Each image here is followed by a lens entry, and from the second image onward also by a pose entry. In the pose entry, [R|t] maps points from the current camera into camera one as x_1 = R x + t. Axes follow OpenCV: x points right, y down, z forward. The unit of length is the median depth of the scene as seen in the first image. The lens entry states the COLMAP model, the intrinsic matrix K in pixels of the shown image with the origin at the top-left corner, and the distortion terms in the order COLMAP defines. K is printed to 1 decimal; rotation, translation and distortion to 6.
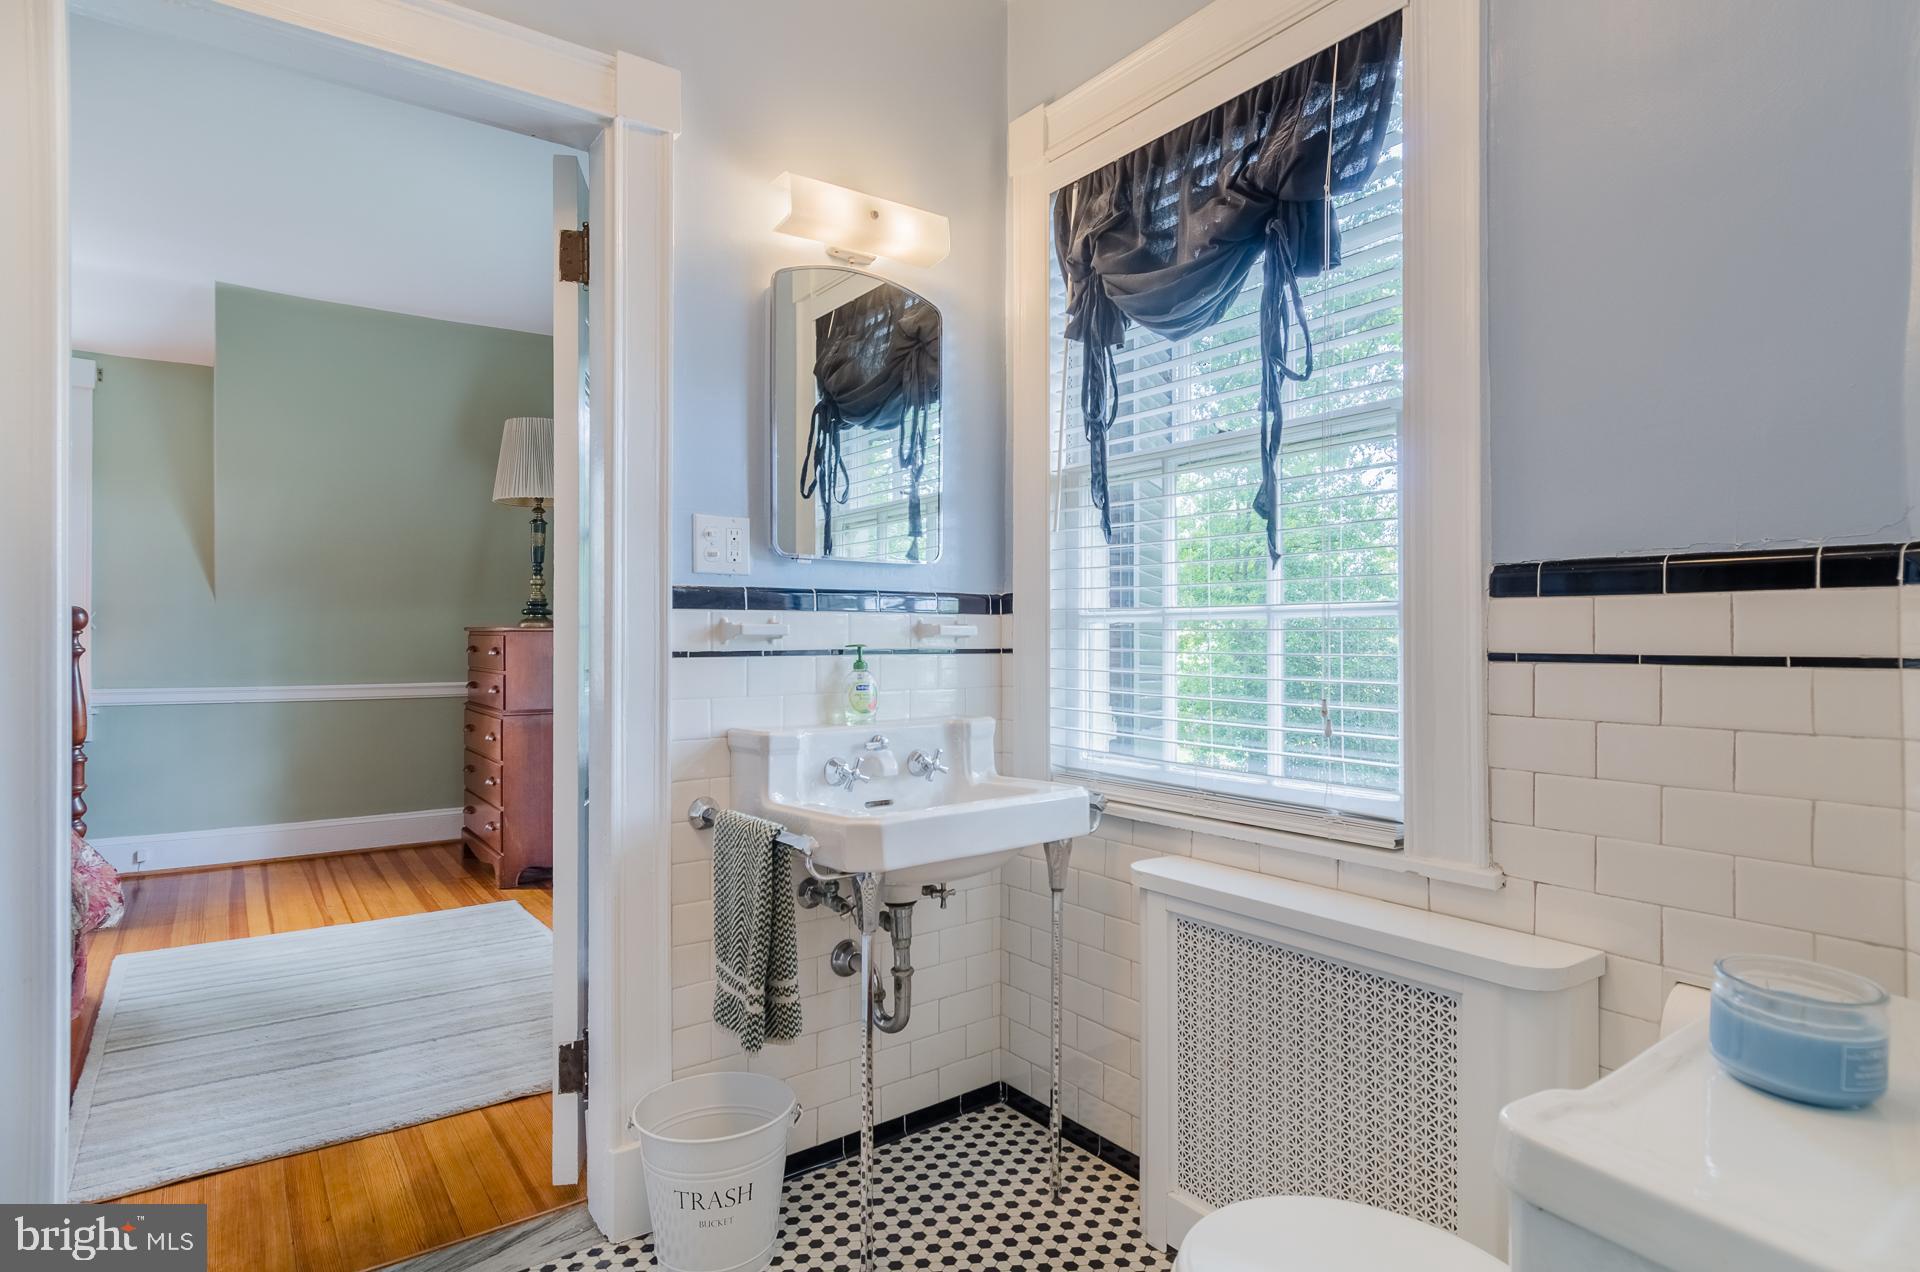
lens RADIAL K [[1009.9, 0, 966.3], [0, 1009.9, 635.6], [0, 0, 1]] dist [0.006009, -0.002273]
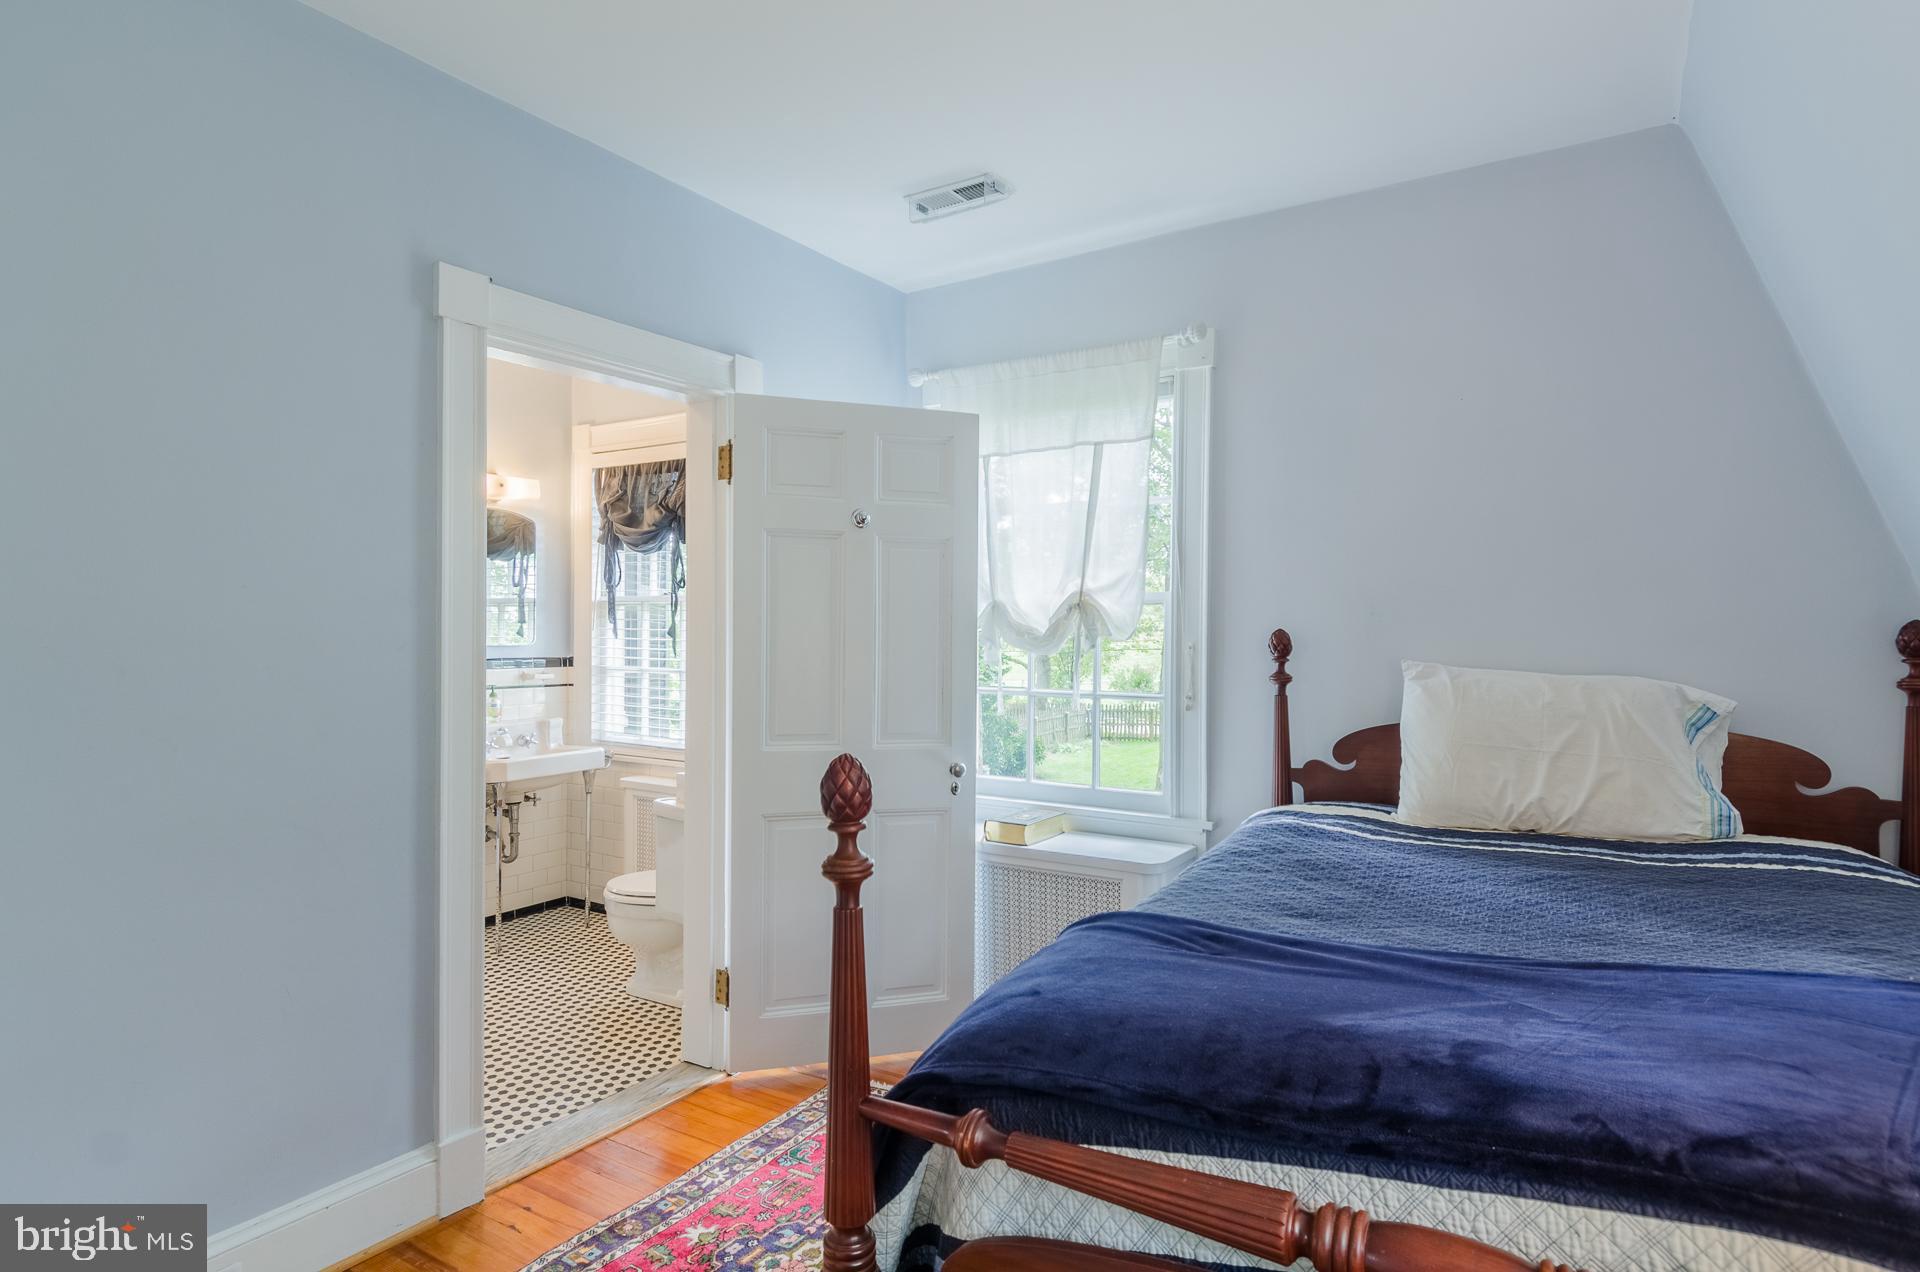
lens RADIAL K [[1009.9, 0, 966.3], [0, 1009.9, 635.6], [0, 0, 1]] dist [0.006009, -0.002273]
pose [[0.934105, 0.004140, 0.356976, 0.062310], [-0.006285, 0.999969, 0.004847, -0.107359], [-0.356944, -0.006771, 0.934101, -1.285119]]
